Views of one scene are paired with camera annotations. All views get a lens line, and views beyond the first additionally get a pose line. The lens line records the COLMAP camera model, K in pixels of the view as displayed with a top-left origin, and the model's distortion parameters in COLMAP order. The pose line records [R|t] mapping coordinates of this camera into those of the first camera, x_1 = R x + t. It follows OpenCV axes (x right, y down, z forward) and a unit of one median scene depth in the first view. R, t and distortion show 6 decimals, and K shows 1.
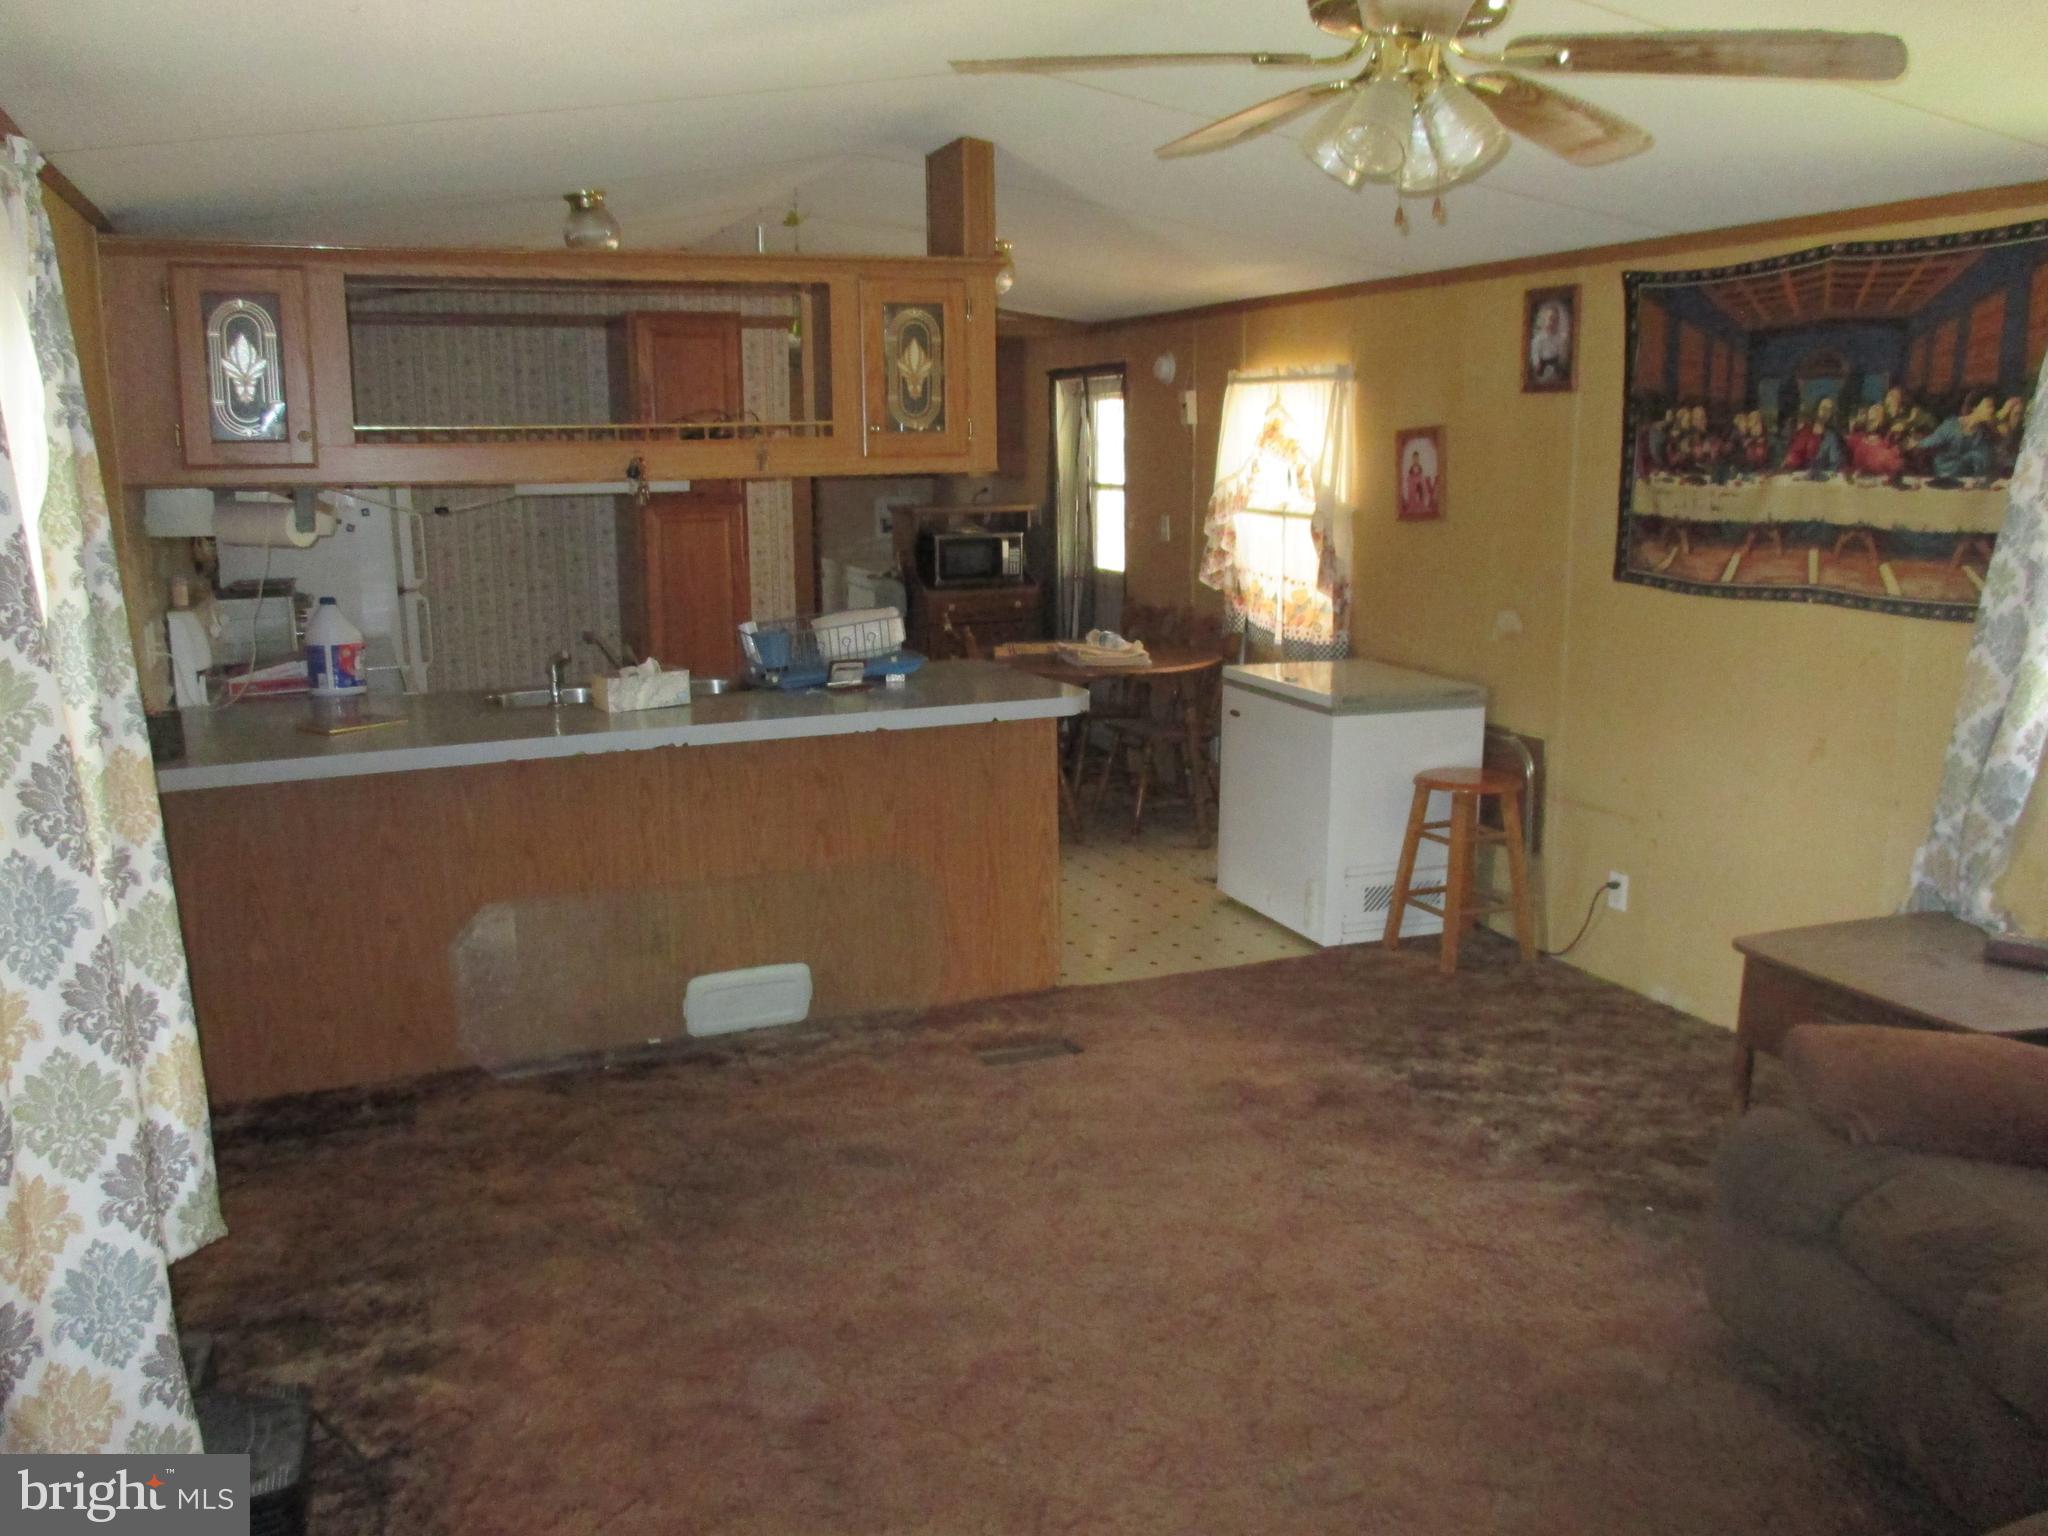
lens RADIAL K [[1718.3, 0, 1020.0], [0, 1718.3, 771.0], [0, 0, 1]] dist [-0.013139, -0.009510]
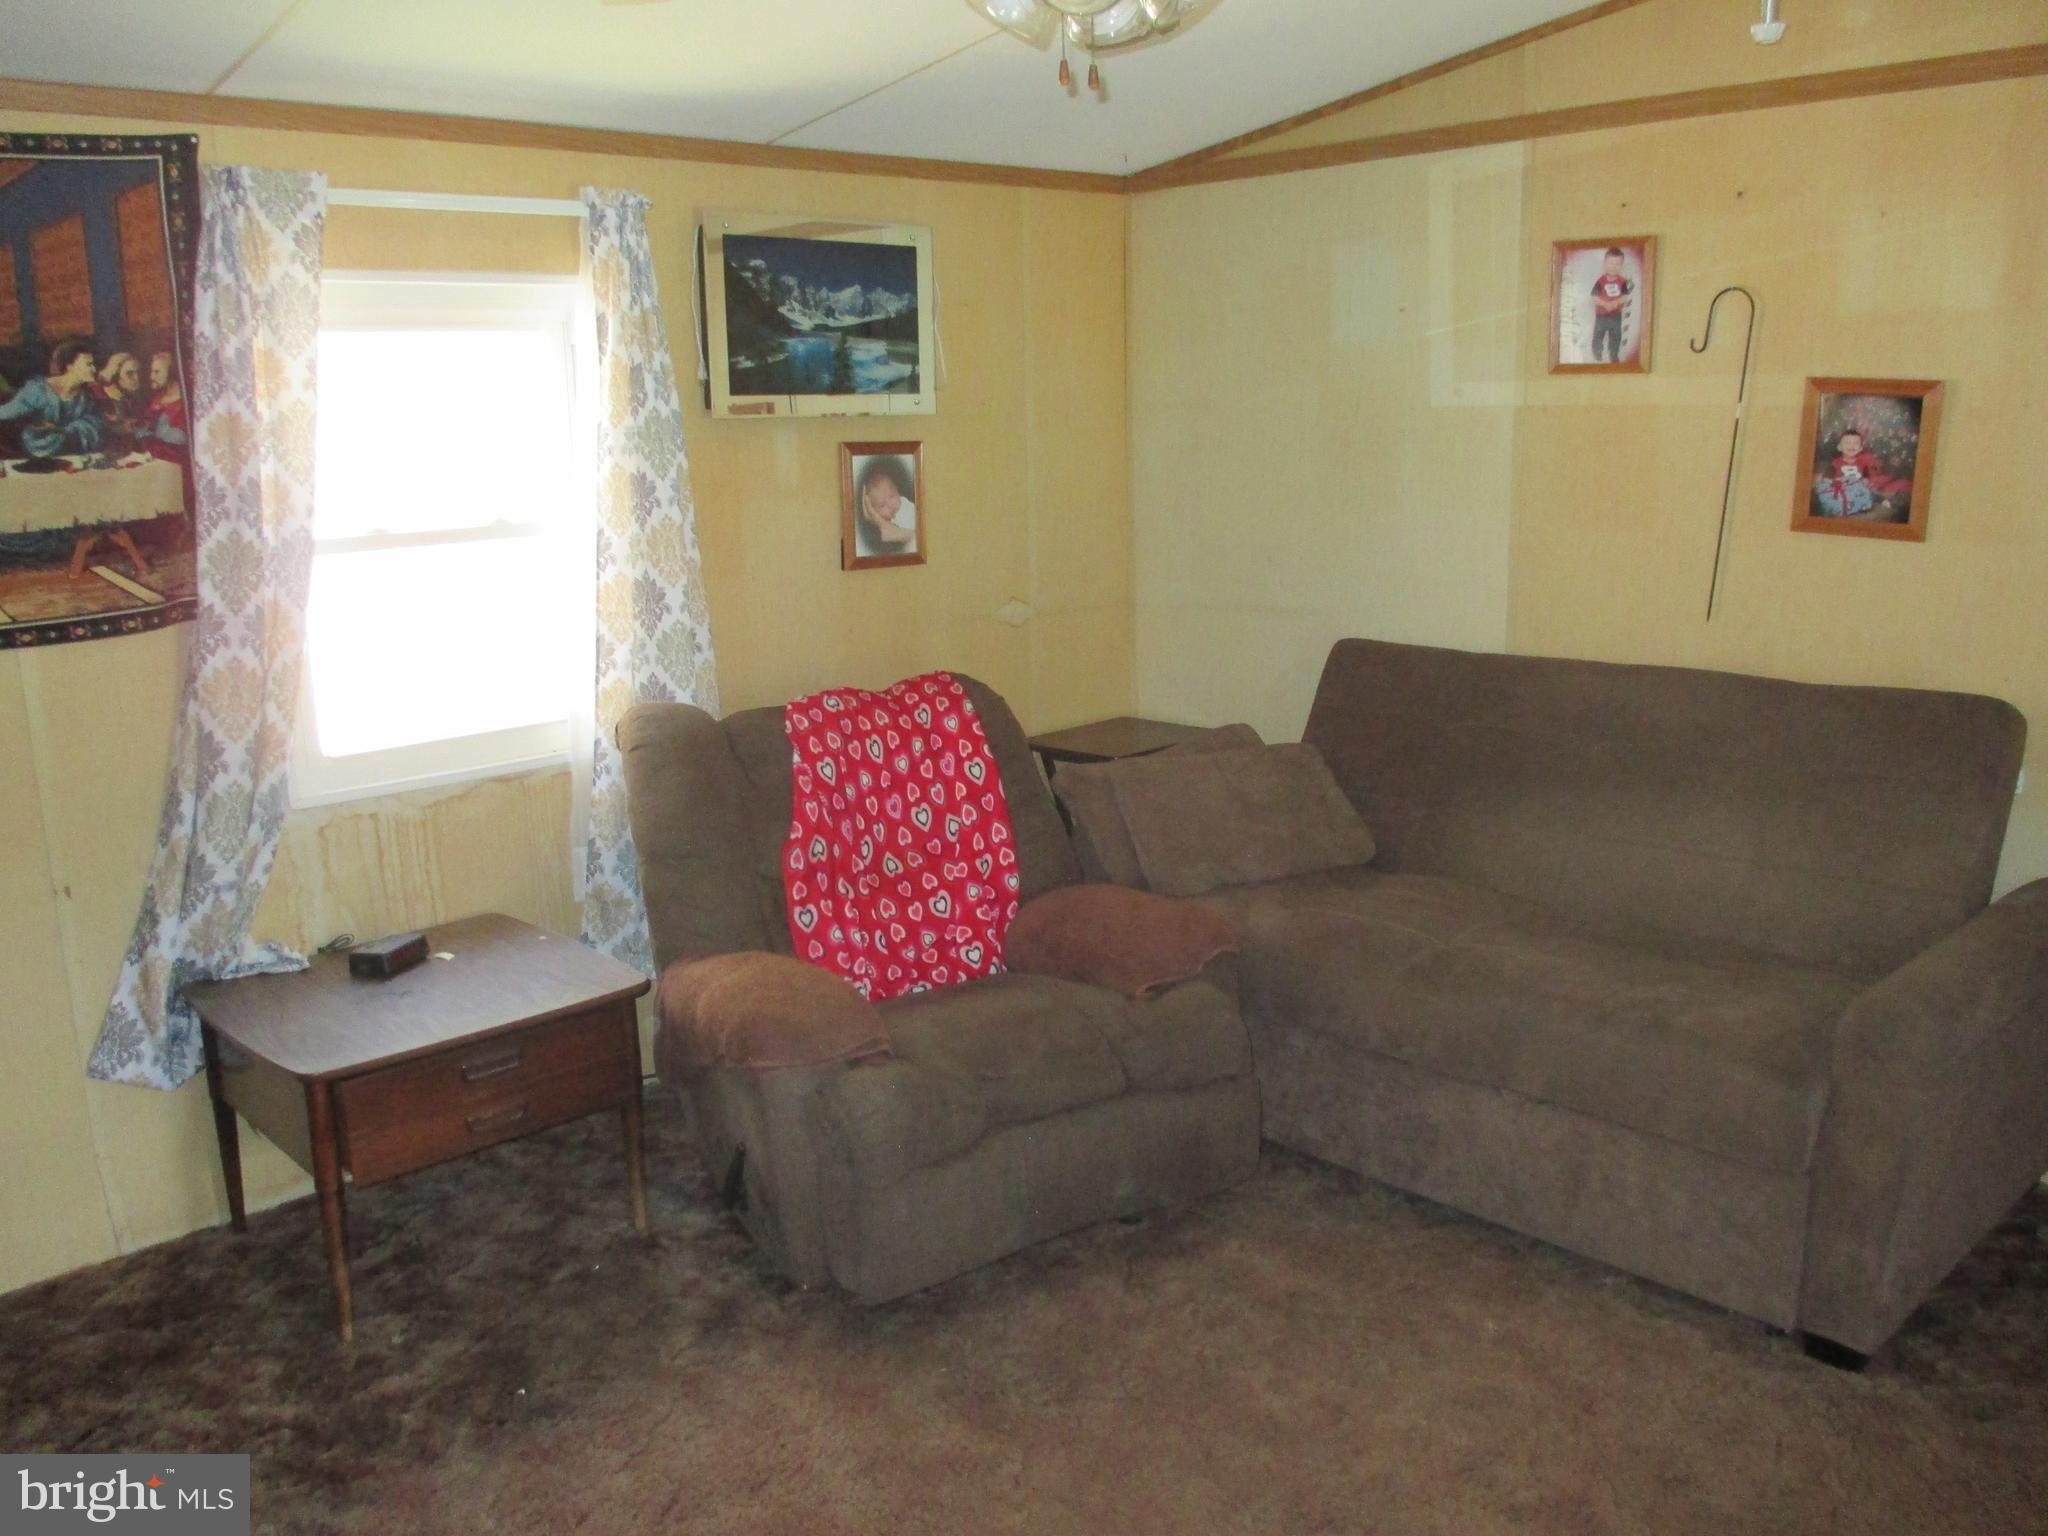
lens RADIAL K [[1718.3, 0, 1017.4], [0, 1718.3, 762.2], [0, 0, 1]] dist [-0.013139, -0.009510]
pose [[-0.372444, -0.182854, 0.909862, -0.345526], [0.204805, 0.940032, 0.272753, -0.165847], [-0.905174, 0.287929, -0.312660, 0.900715]]
